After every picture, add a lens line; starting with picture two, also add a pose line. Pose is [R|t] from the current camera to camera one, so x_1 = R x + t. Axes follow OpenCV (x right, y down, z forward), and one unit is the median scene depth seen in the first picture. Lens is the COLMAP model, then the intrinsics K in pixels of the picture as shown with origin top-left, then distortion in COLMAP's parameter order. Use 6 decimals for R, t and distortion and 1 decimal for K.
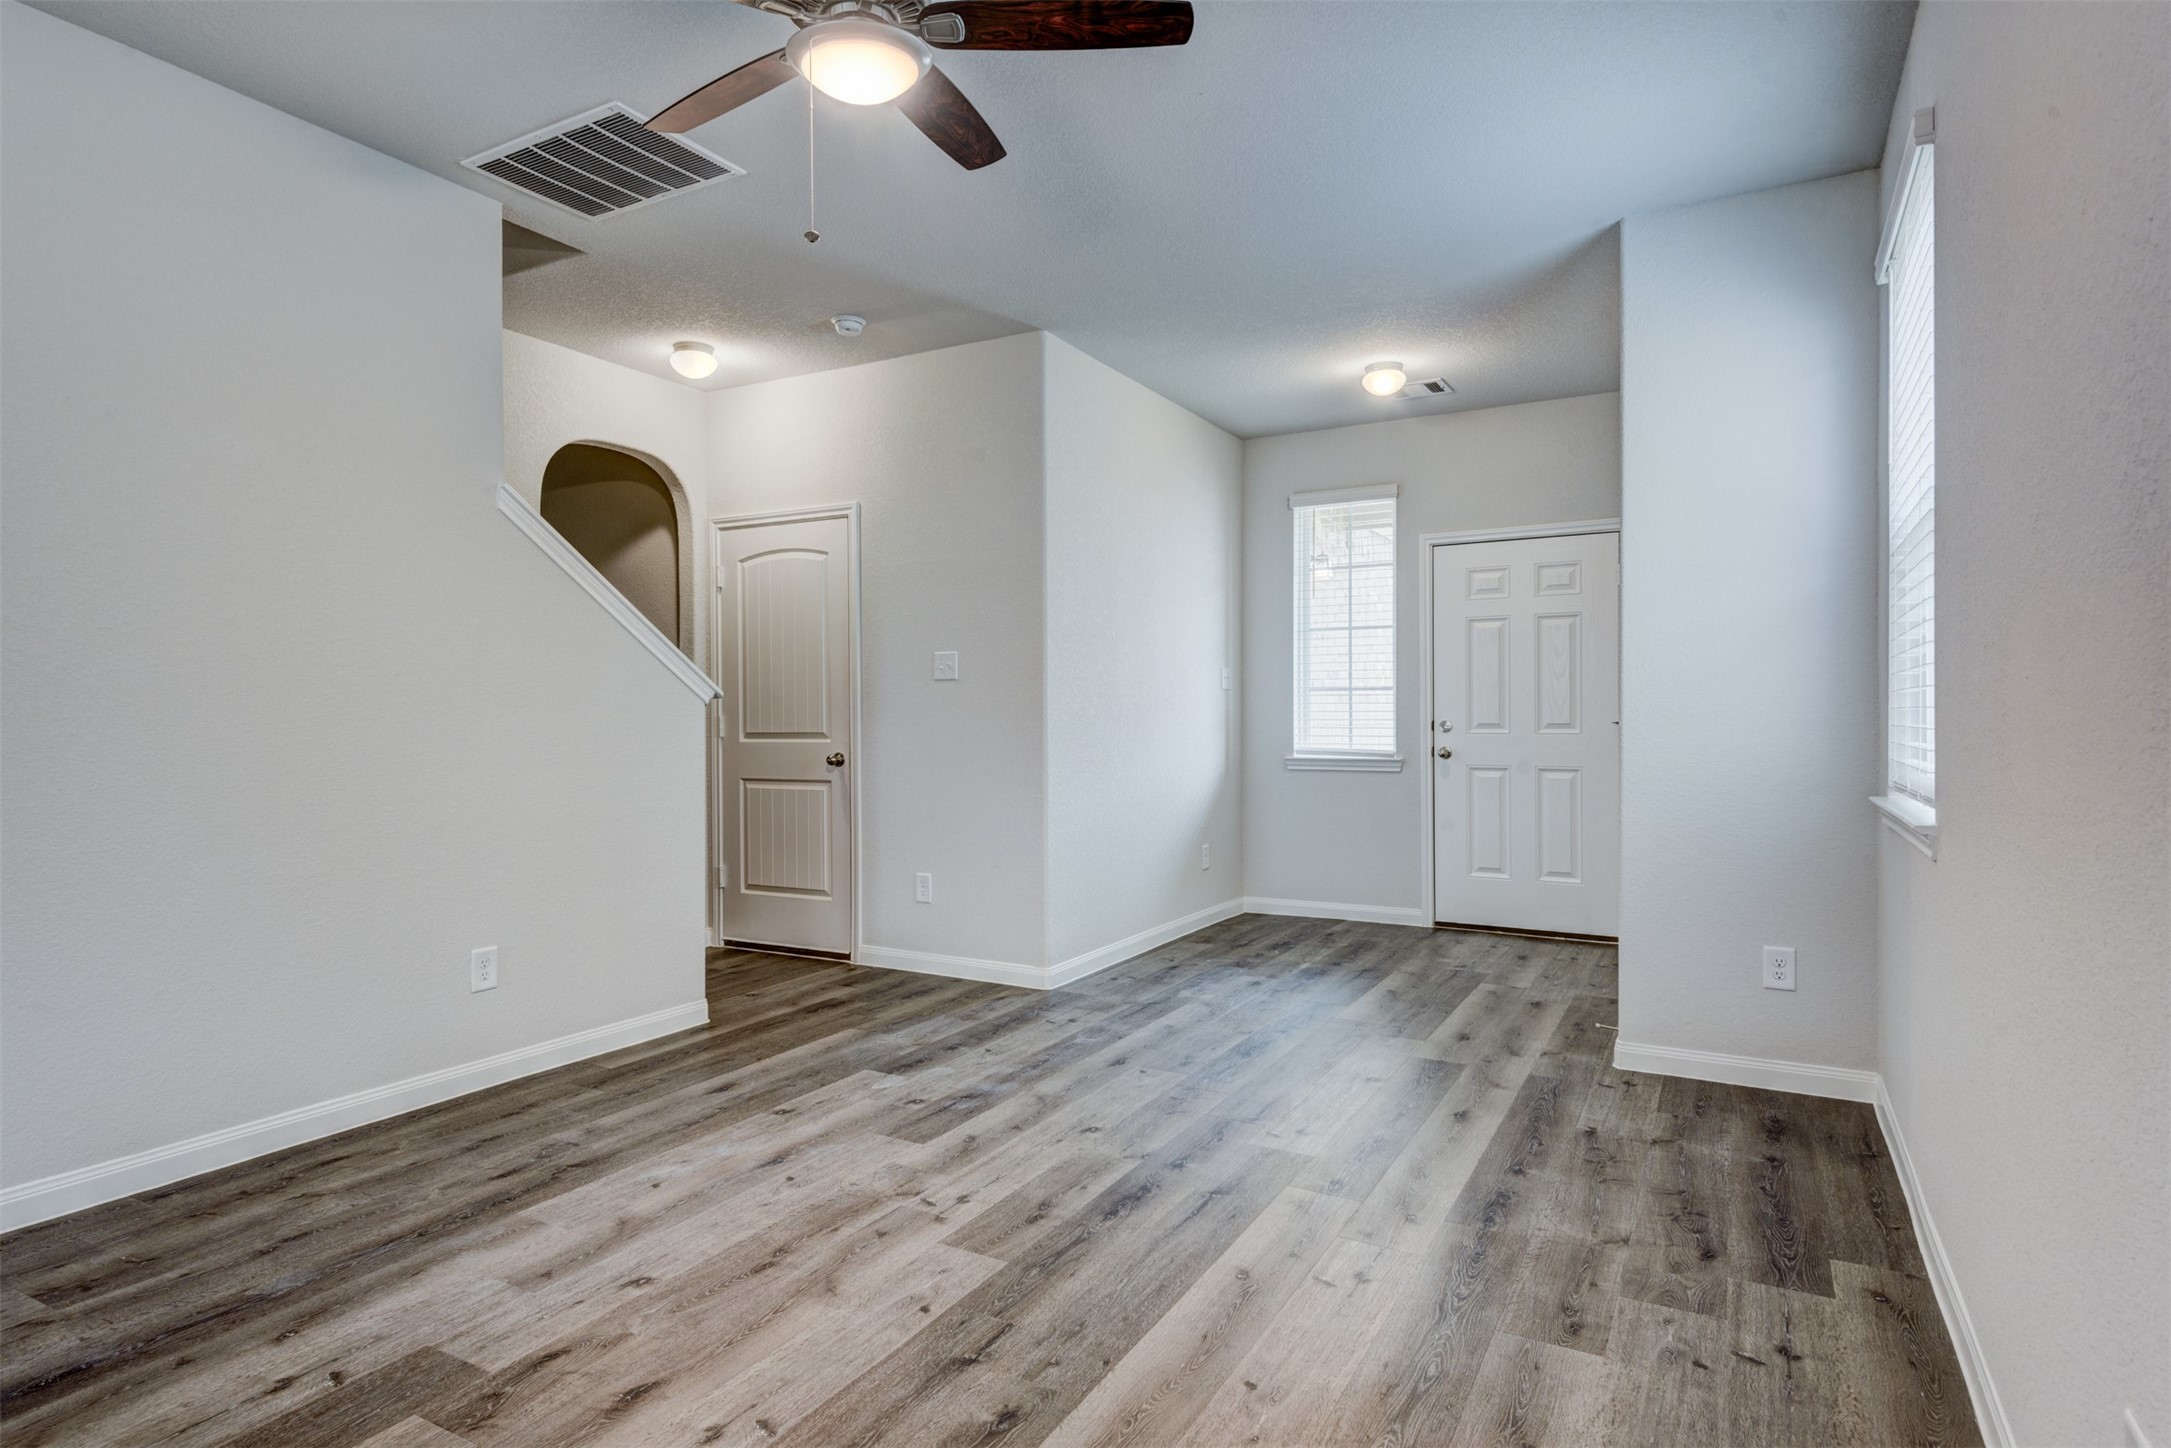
lens RADIAL K [[1168.7, 0, 1085.6], [0, 1168.7, 719.4], [0, 0, 1]] dist [0.035577, -0.017603]
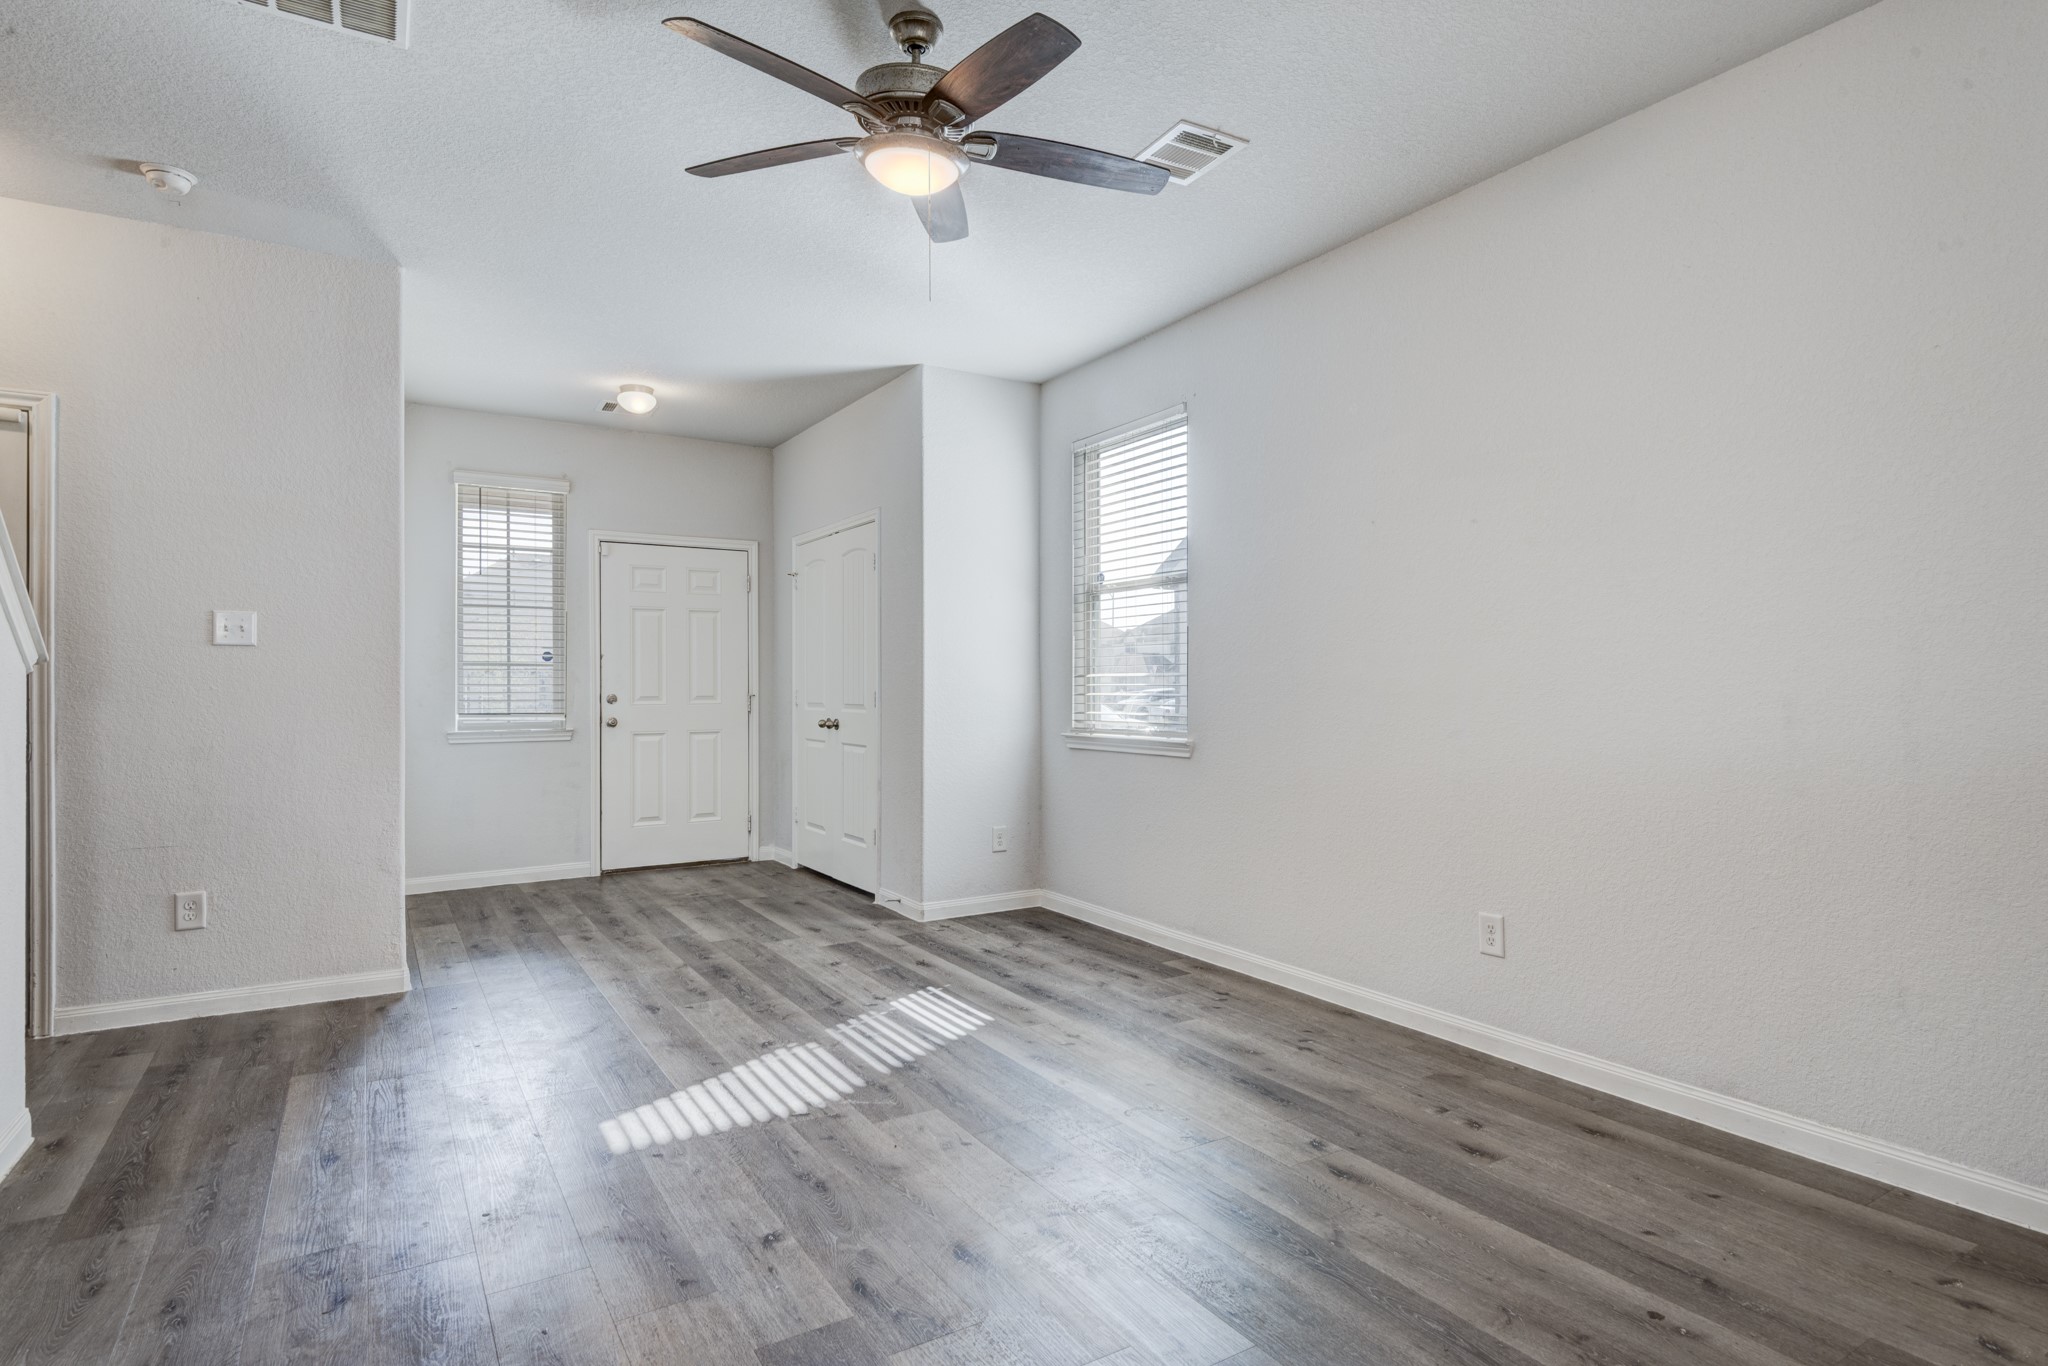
lens RADIAL K [[1060.1, 0, 1034.3], [0, 1060.1, 682.9], [0, 0, 1]] dist [0.031628, -0.020619]
pose [[0.478322, 0.004927, 0.878171, -0.853804], [0.004730, 0.999955, -0.008186, 0.000913], [-0.878172, 0.008069, 0.478278, 0.275002]]
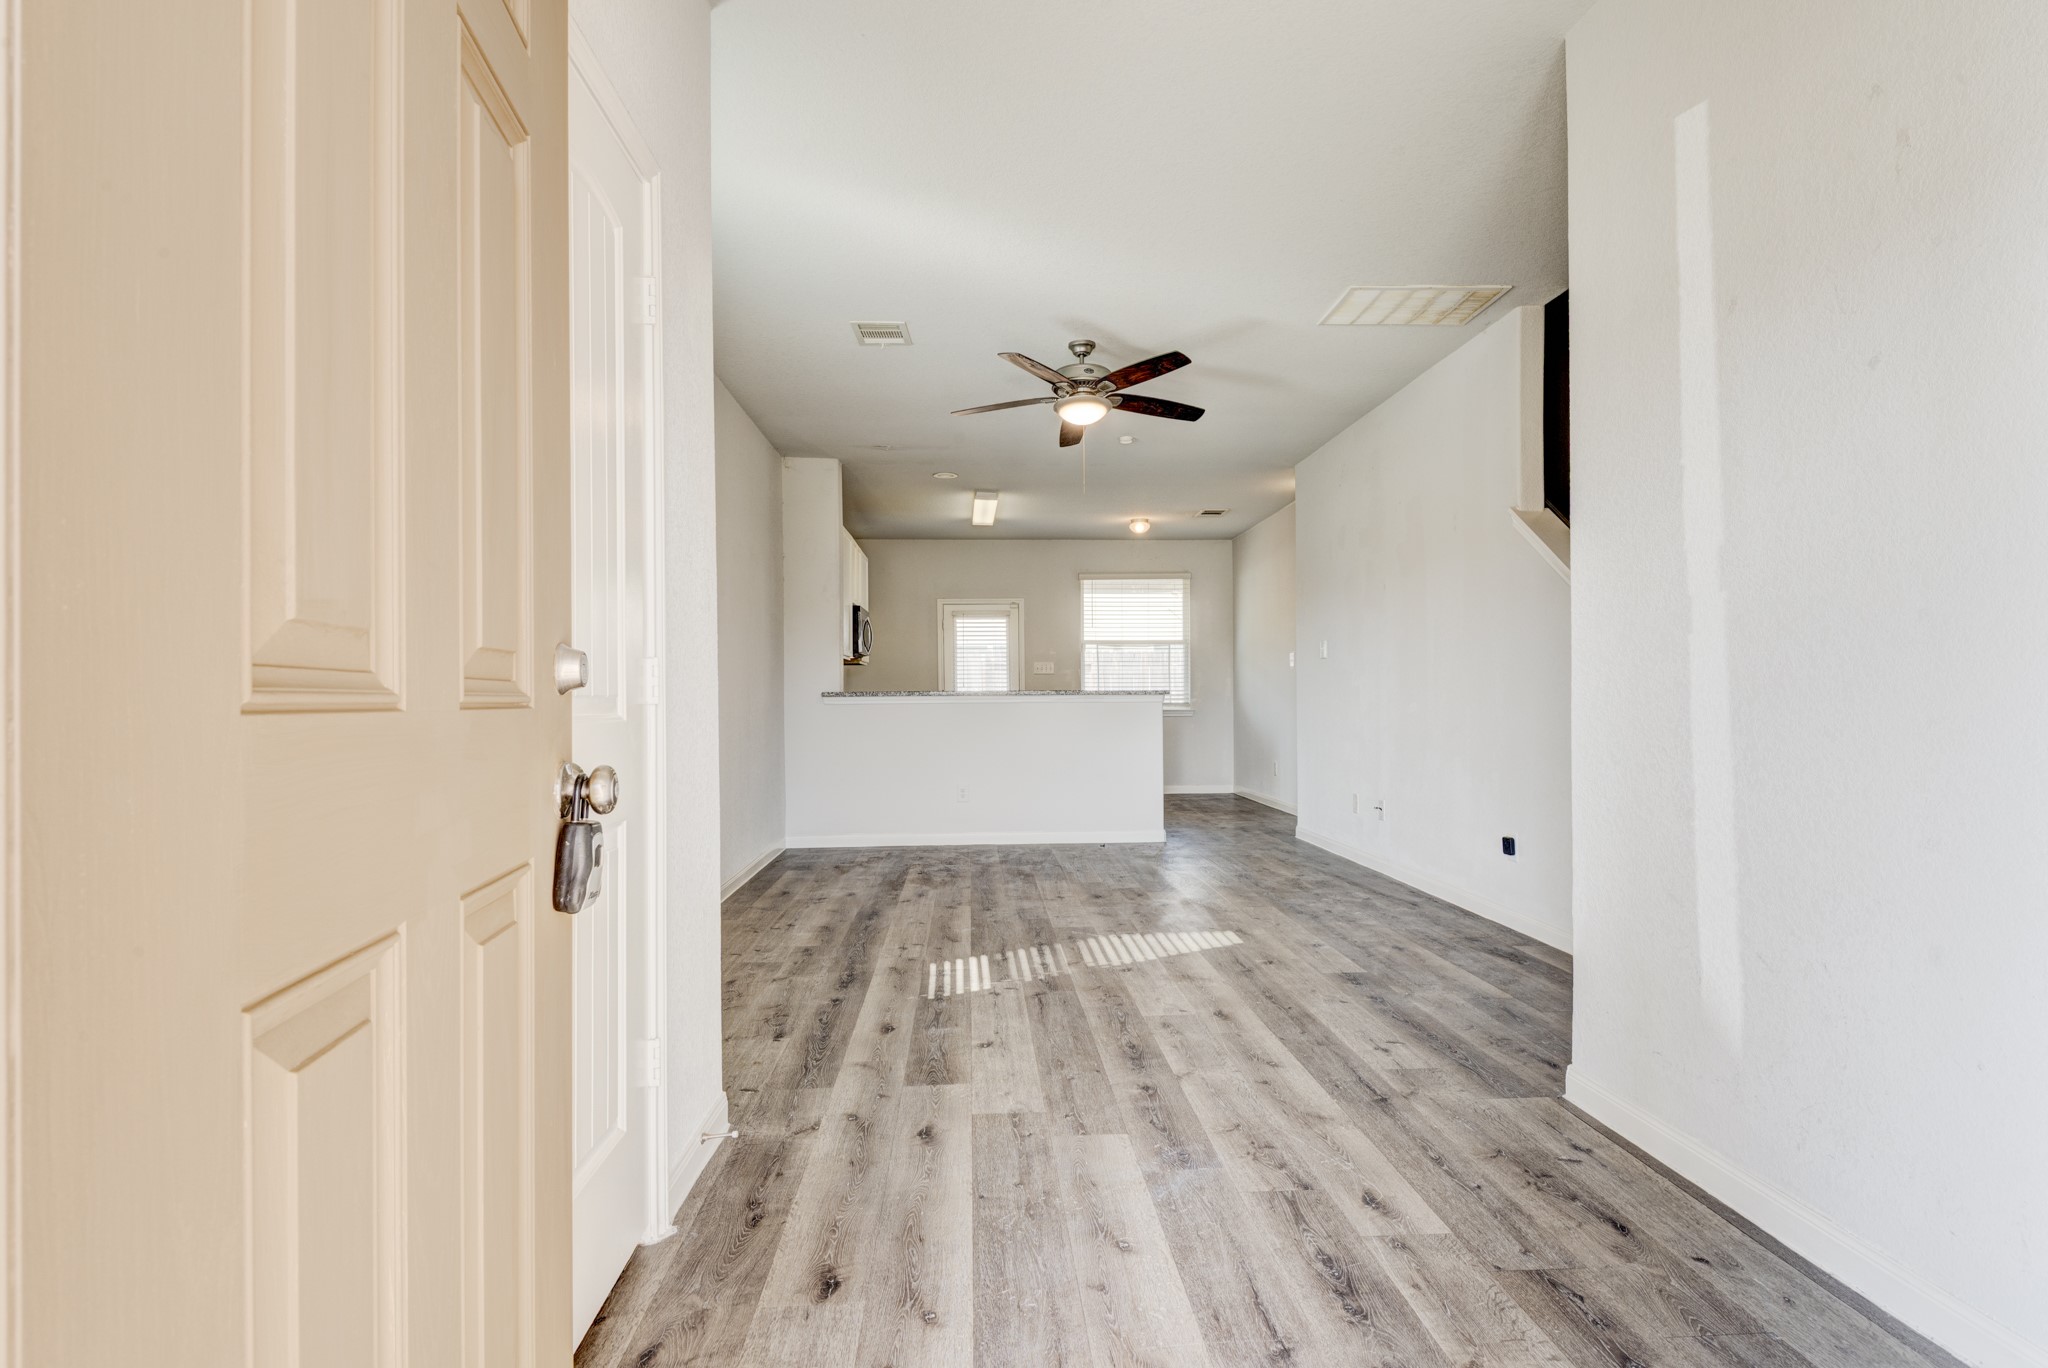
lens RADIAL K [[1041.4, 0, 1032.1], [0, 1041.4, 694.0], [0, 0, 1]] dist [0.028229, -0.000015]
pose [[-0.841851, 0.006846, -0.539667, 0.816826], [0.007031, 0.999974, 0.001719, 0.021046], [0.539664, -0.002347, -0.841877, 2.116806]]
